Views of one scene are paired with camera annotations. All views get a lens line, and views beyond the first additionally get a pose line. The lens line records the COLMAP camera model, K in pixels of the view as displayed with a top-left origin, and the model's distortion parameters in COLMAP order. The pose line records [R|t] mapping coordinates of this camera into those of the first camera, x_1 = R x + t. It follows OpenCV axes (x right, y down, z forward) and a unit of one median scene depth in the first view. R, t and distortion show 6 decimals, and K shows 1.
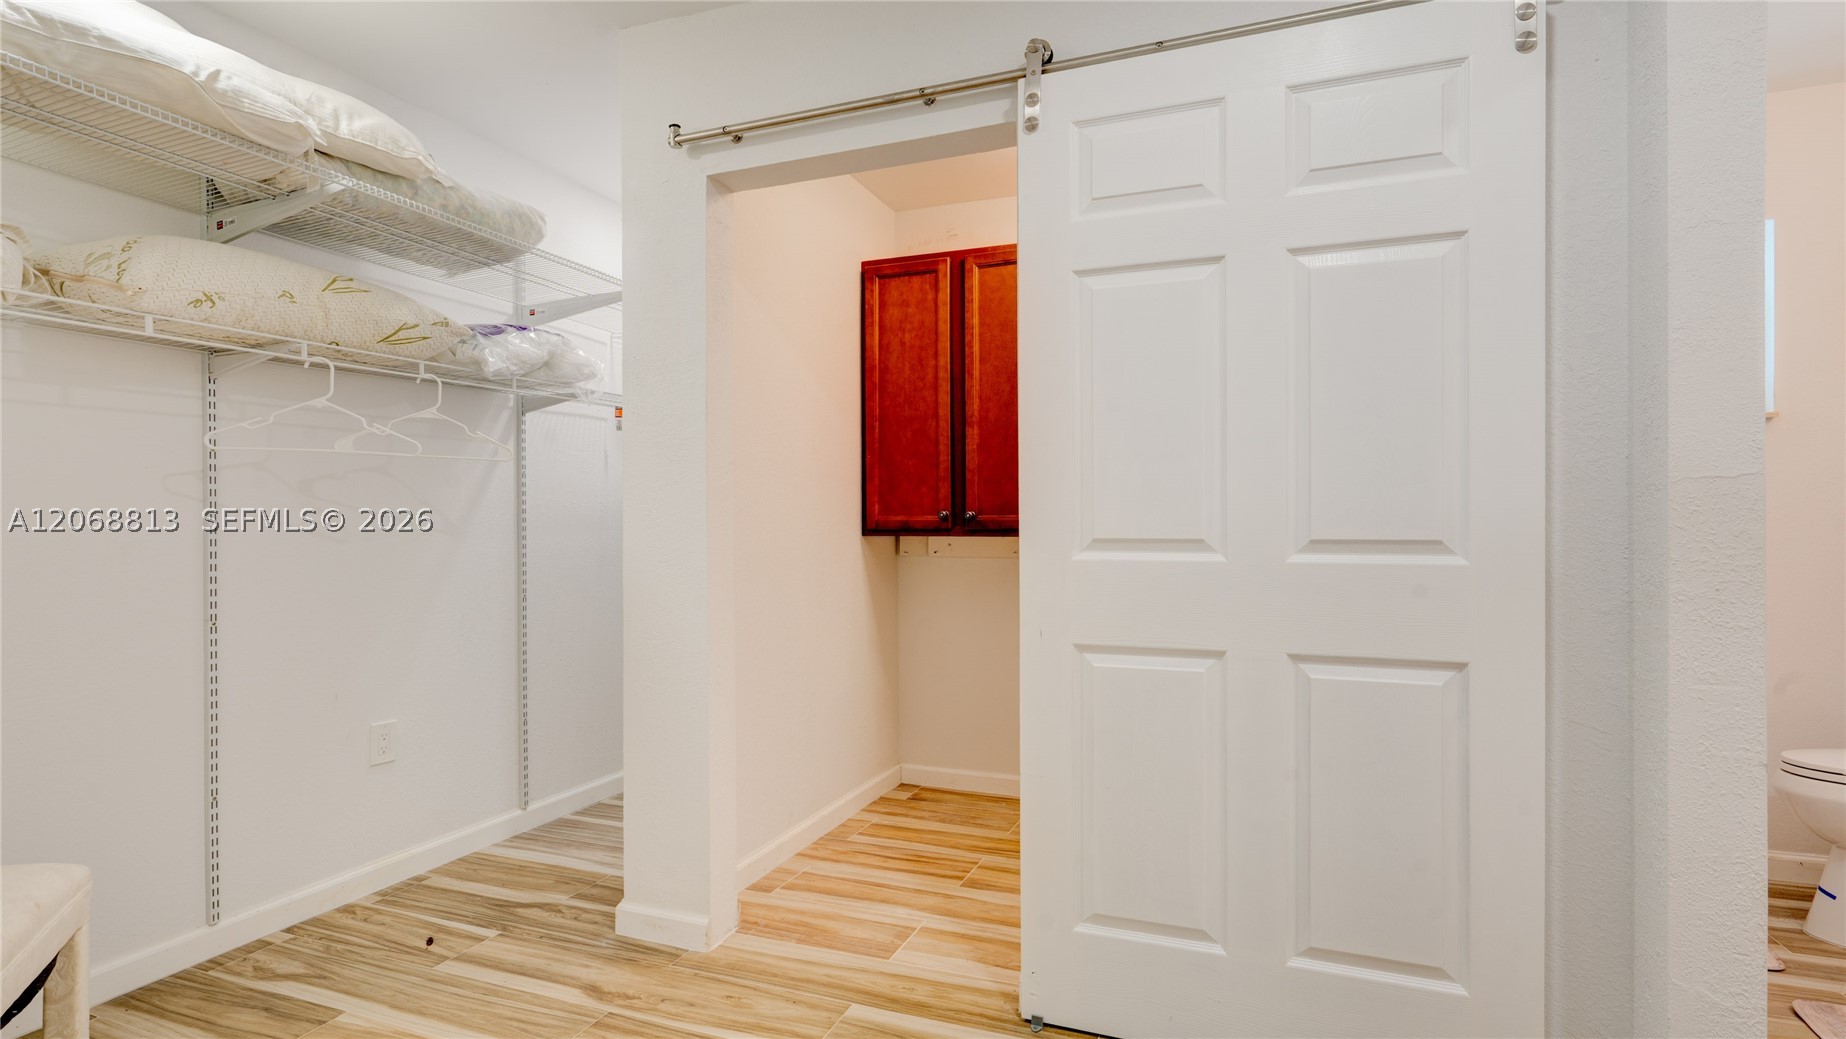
lens RADIAL K [[863.4, 0, 920.0], [0, 863.4, 522.2], [0, 0, 1]] dist [-0.003193, 0.002854]
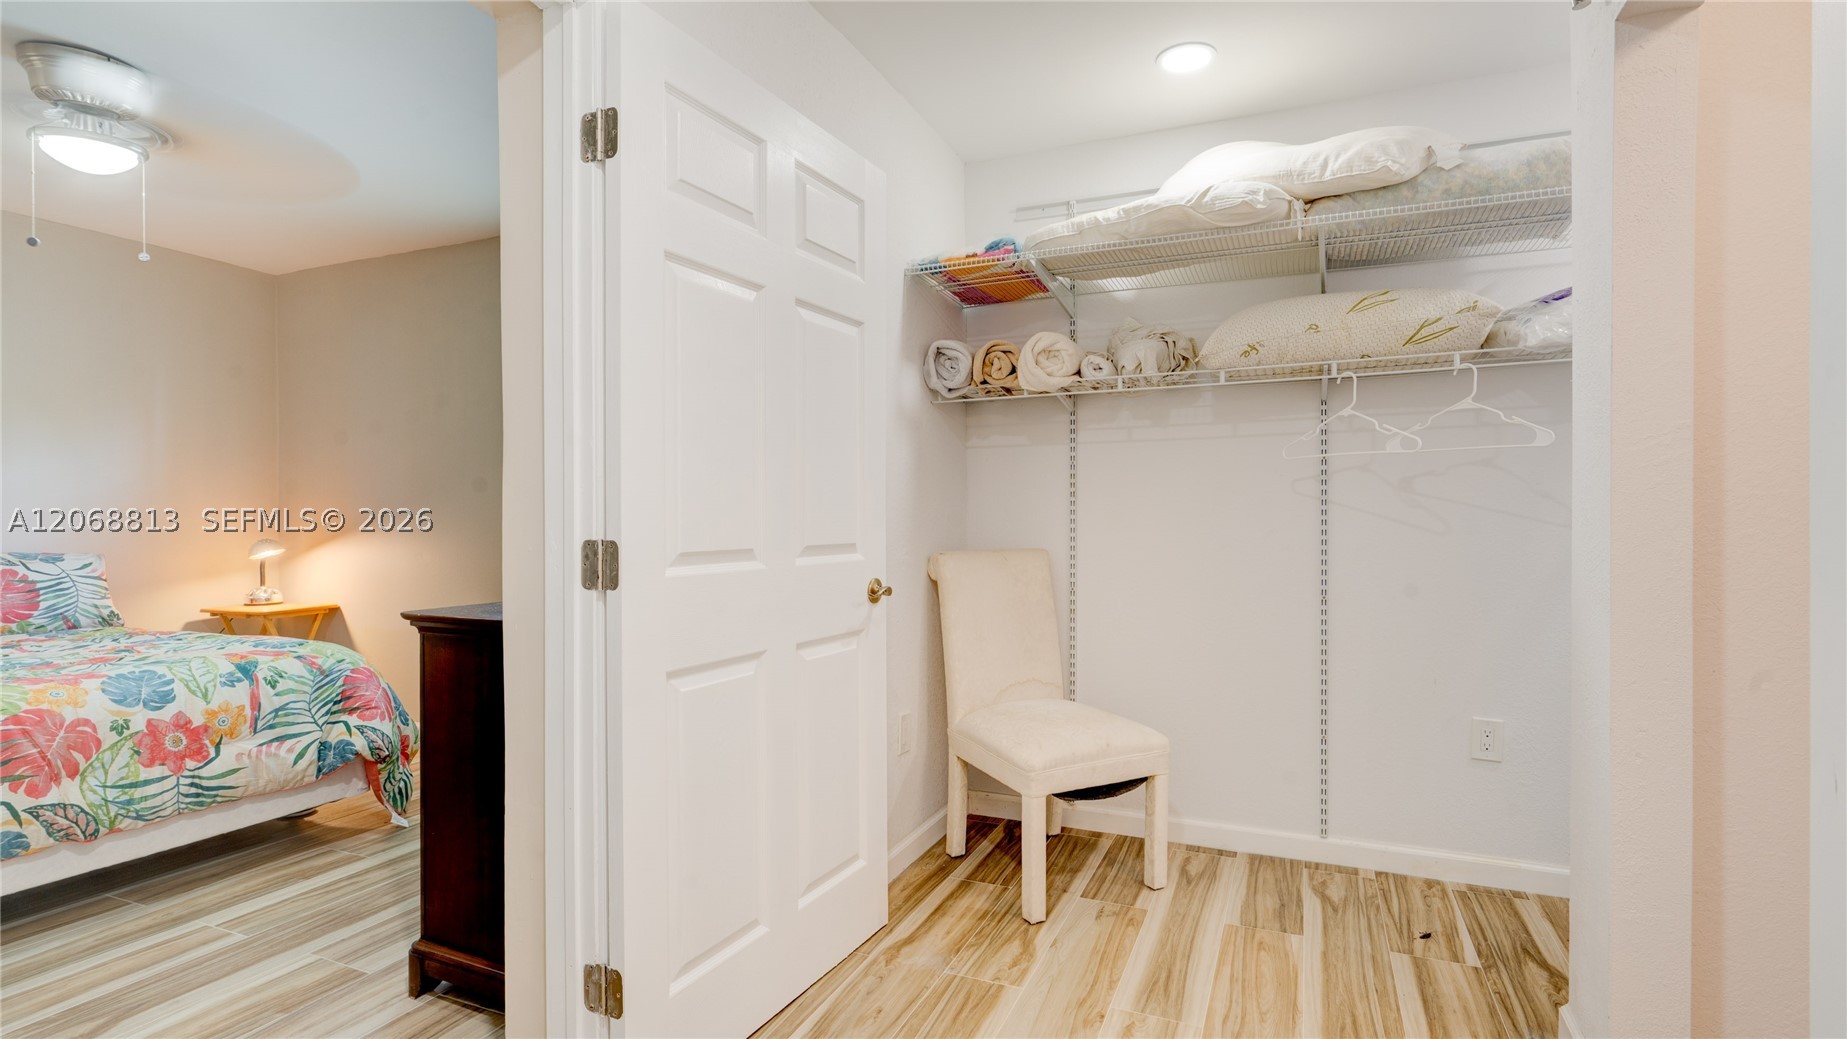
lens RADIAL K [[863.8, 0, 914.2], [0, 863.8, 516.6], [0, 0, 1]] dist [-0.003193, 0.002854]
pose [[-0.005998, 0.005466, -0.999967, 0.462998], [-0.000078, 0.999985, 0.005466, -0.005784], [0.999982, 0.000110, -0.005998, 0.441455]]
